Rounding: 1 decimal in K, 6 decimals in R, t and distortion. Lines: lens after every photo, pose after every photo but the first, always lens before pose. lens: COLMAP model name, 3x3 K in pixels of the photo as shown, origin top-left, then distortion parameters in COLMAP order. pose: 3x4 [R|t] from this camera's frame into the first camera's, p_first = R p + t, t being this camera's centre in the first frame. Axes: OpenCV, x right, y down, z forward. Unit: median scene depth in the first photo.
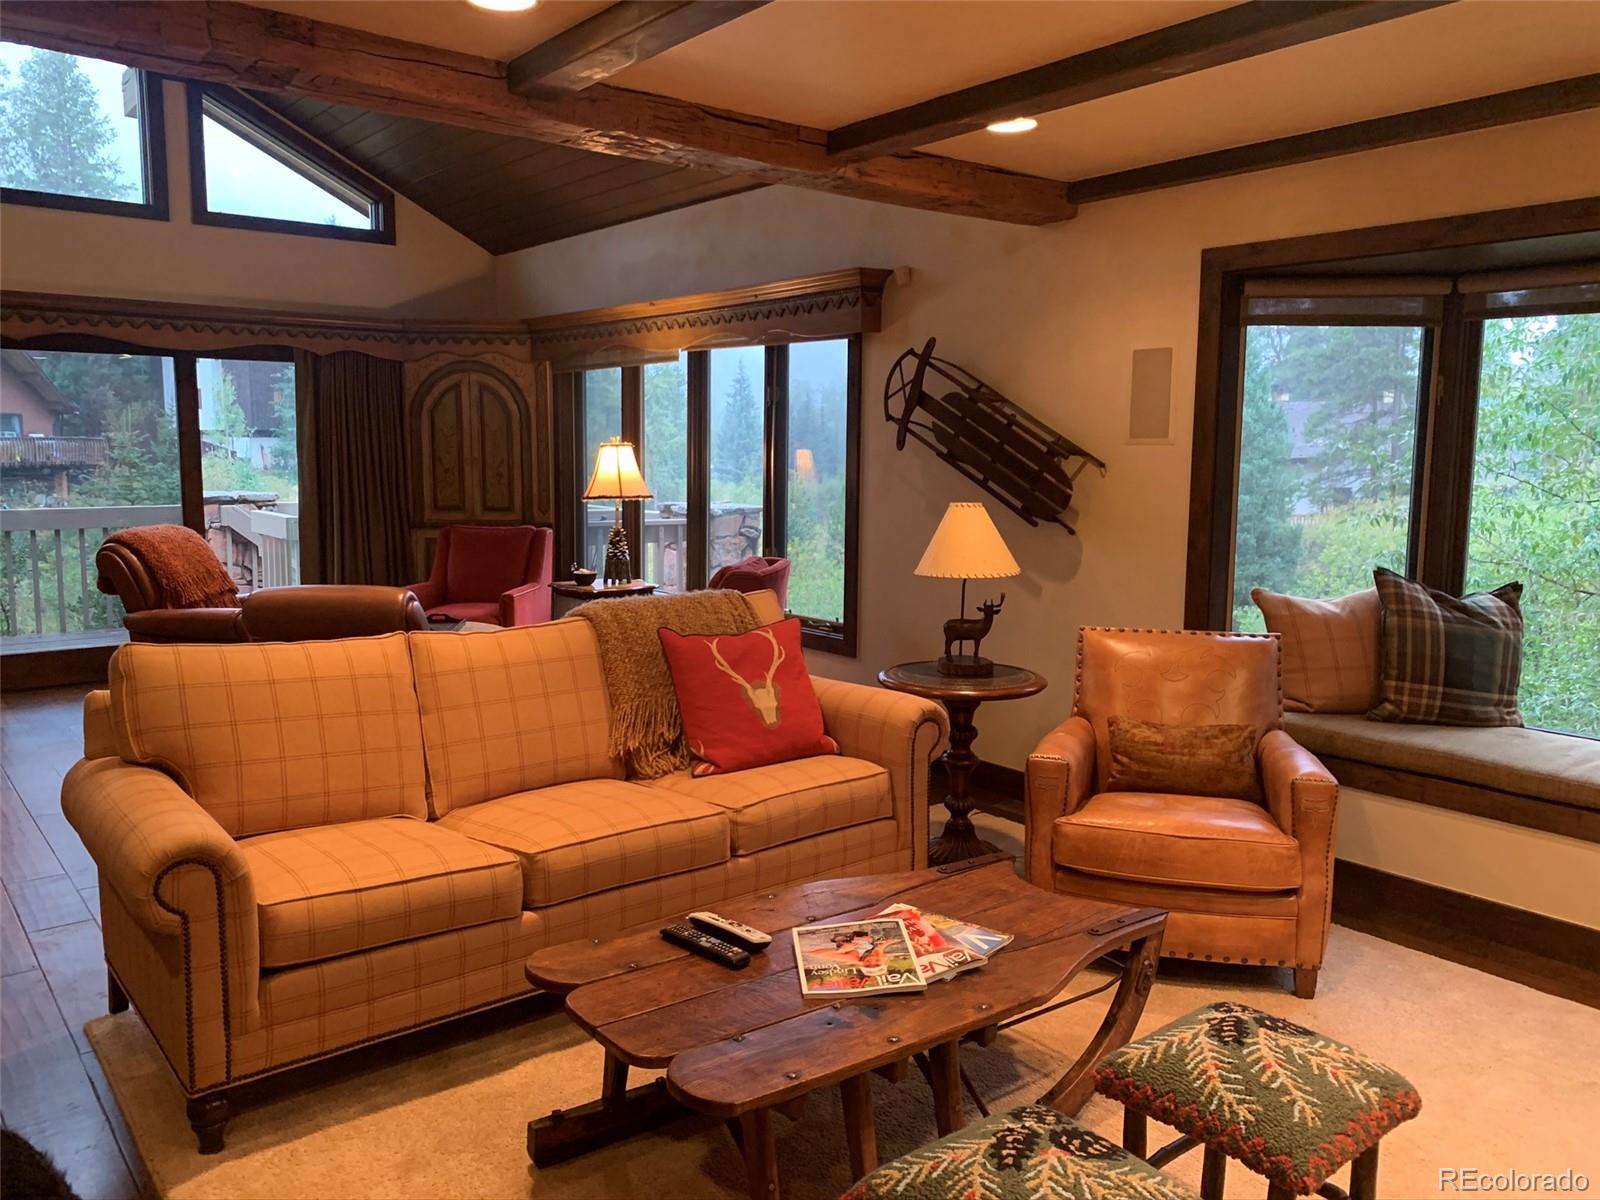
lens RADIAL K [[1221.5, 0, 800.8], [0, 1221.5, 598.6], [0, 0, 1]] dist [0.001646, -0.000064]
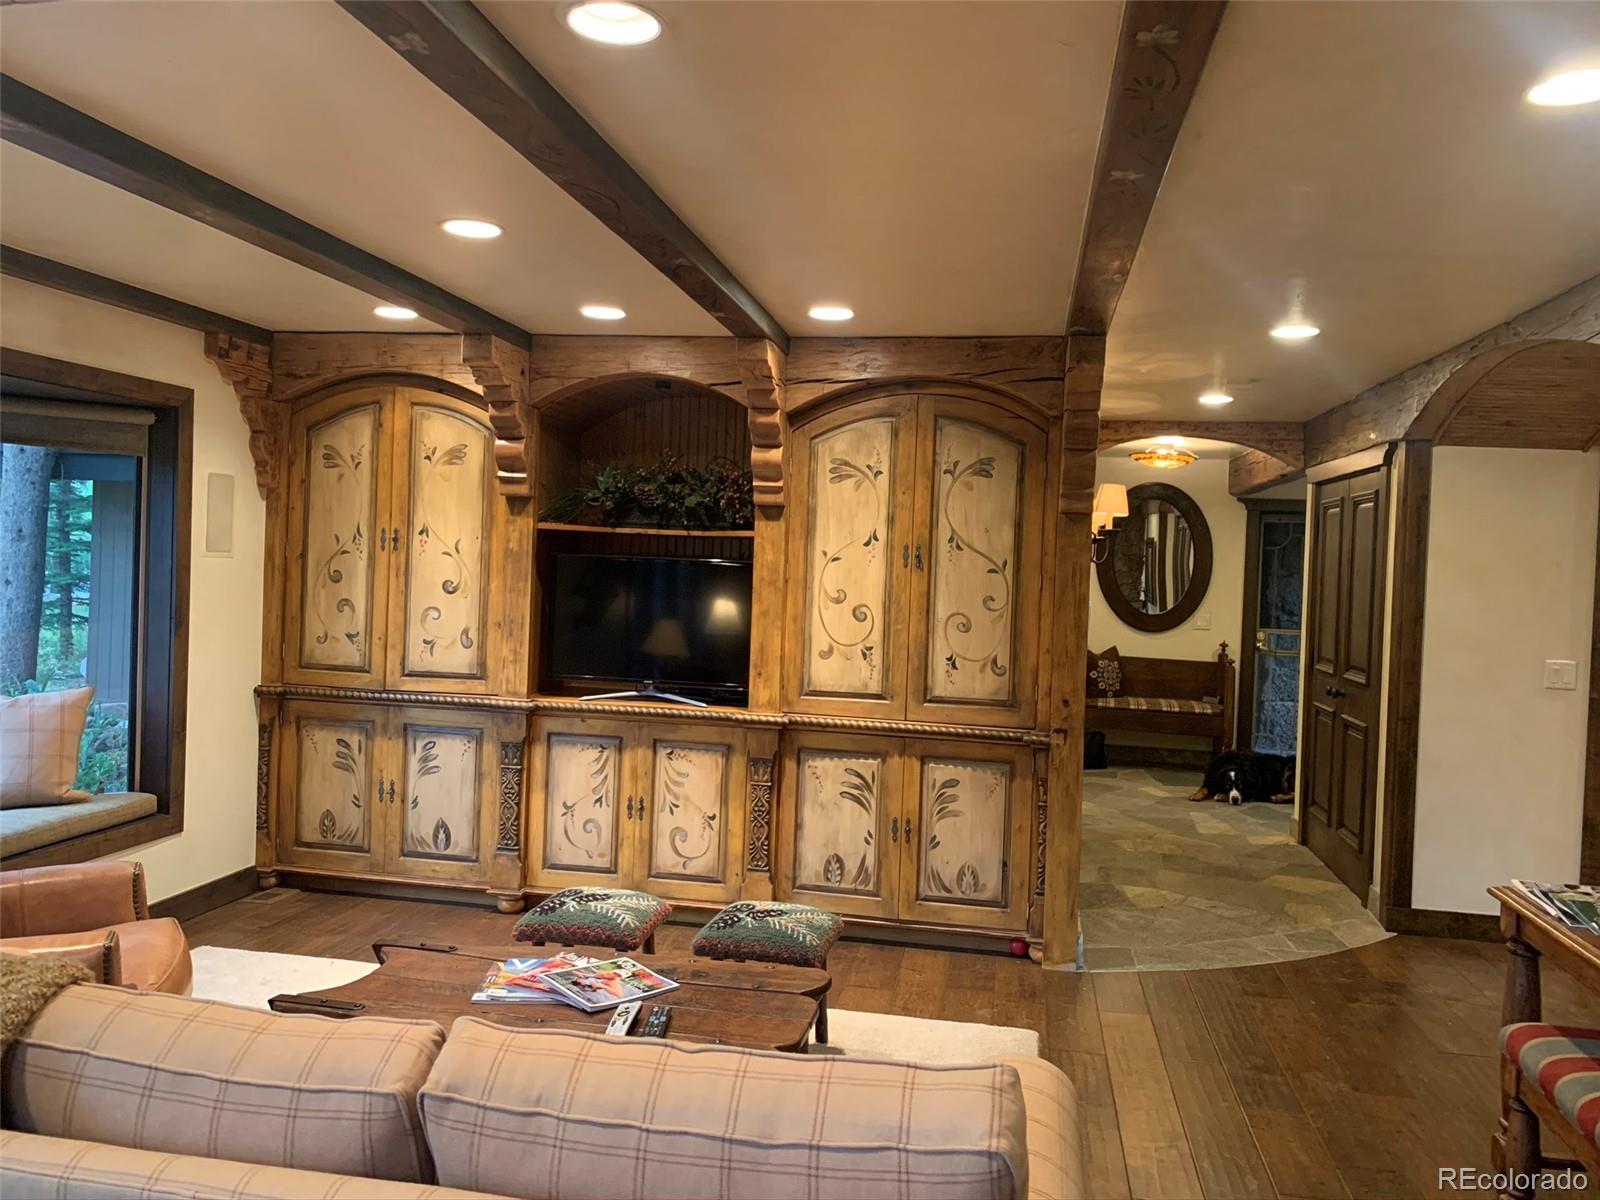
lens RADIAL K [[1221.5, 0, 802.1], [0, 1221.5, 596.6], [0, 0, 1]] dist [0.001646, -0.000064]
pose [[-0.662485, -0.048727, 0.747488, -1.021276], [0.052539, 0.992402, 0.111257, -0.239542], [-0.747230, 0.112978, -0.654892, 1.626832]]
